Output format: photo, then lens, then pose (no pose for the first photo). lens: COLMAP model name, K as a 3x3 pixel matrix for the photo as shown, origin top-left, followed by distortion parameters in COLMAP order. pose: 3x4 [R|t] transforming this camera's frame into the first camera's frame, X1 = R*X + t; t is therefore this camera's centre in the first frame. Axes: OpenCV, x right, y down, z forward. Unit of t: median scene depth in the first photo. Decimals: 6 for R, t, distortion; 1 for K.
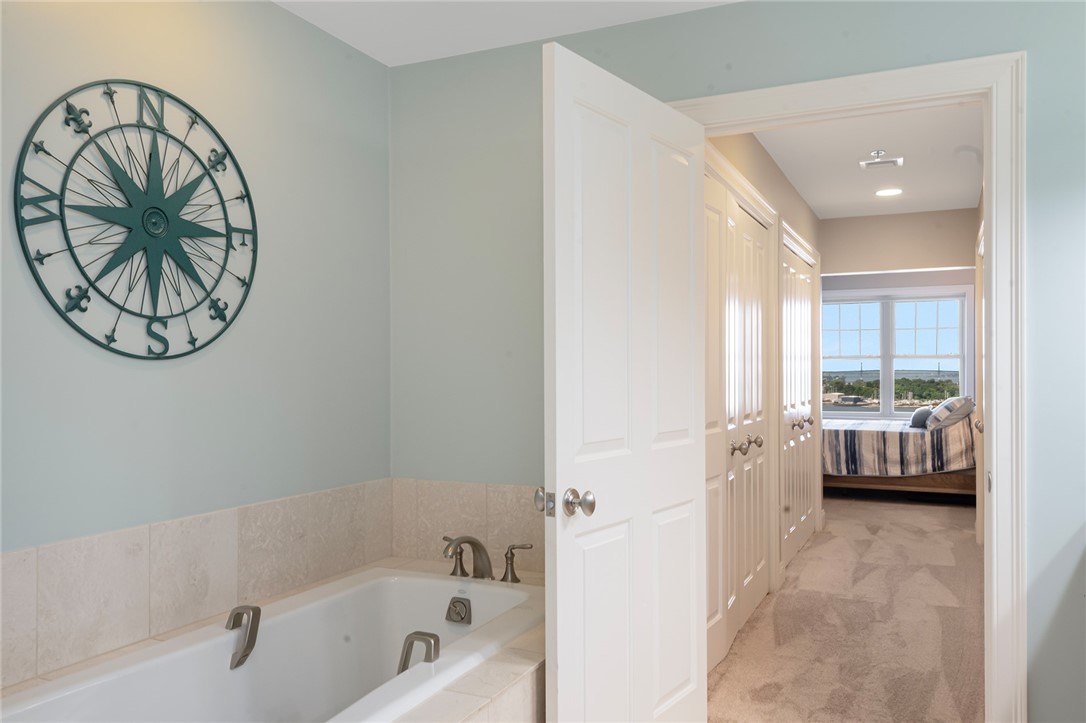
lens RADIAL K [[841.7, 0, 541.9], [0, 841.7, 366.2], [0, 0, 1]] dist [0.000202, 0.000701]
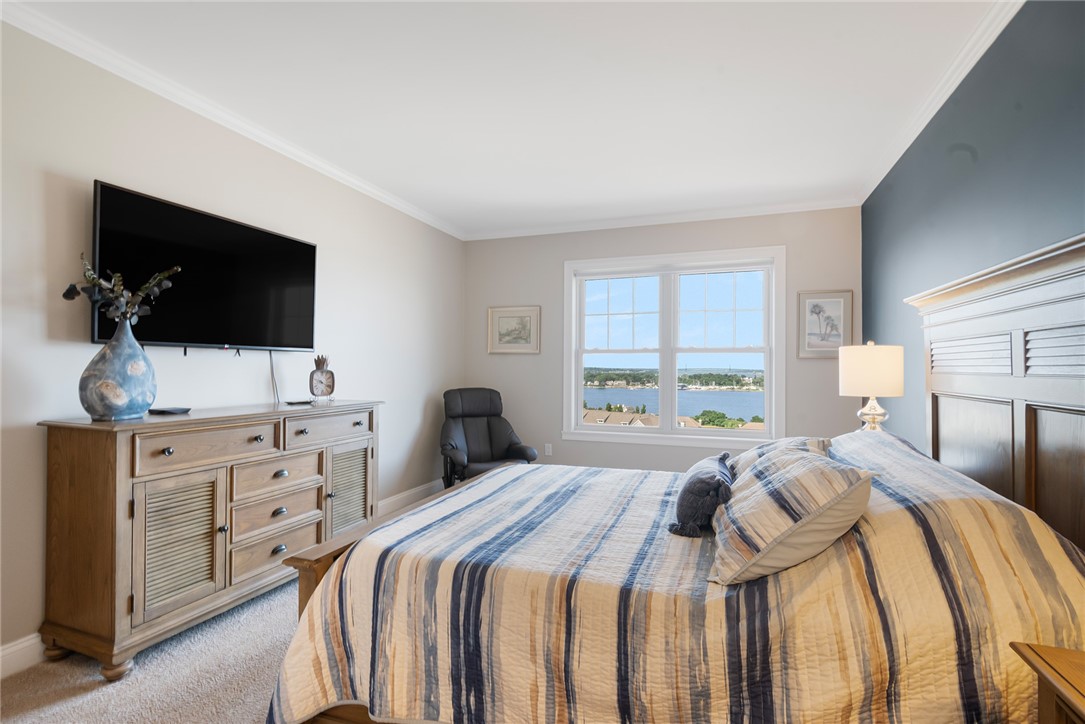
lens RADIAL K [[513.1, 0, 552.5], [0, 513.1, 363.2], [0, 0, 1]] dist [-0.000358, -0.000218]
pose [[0.994202, 0.003114, 0.107483, 0.380625], [-0.002588, 0.999984, -0.005041, 0.003445], [-0.107497, 0.004733, 0.994194, 0.824809]]
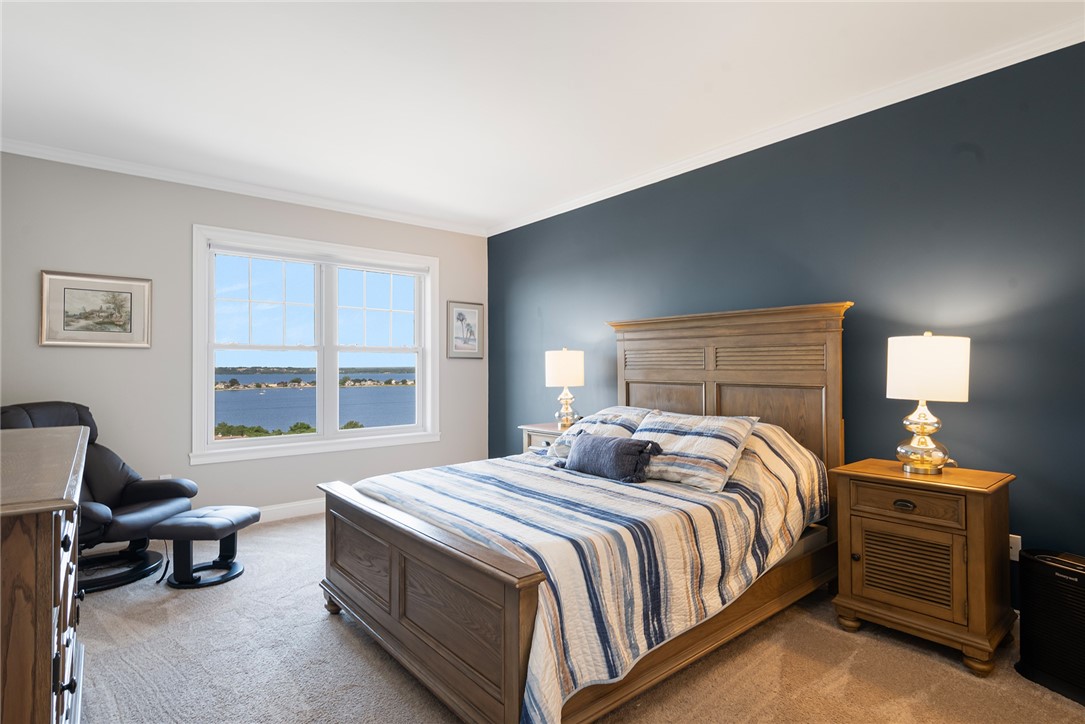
lens RADIAL K [[550.6, 0, 565.0], [0, 550.6, 366.0], [0, 0, 1]] dist [0.004262, 0.000391]
pose [[0.401460, -0.001071, 0.915876, 0.127124], [-0.000176, 0.999999, 0.001246, 0.003409], [-0.915876, -0.000661, 0.401460, 0.944374]]
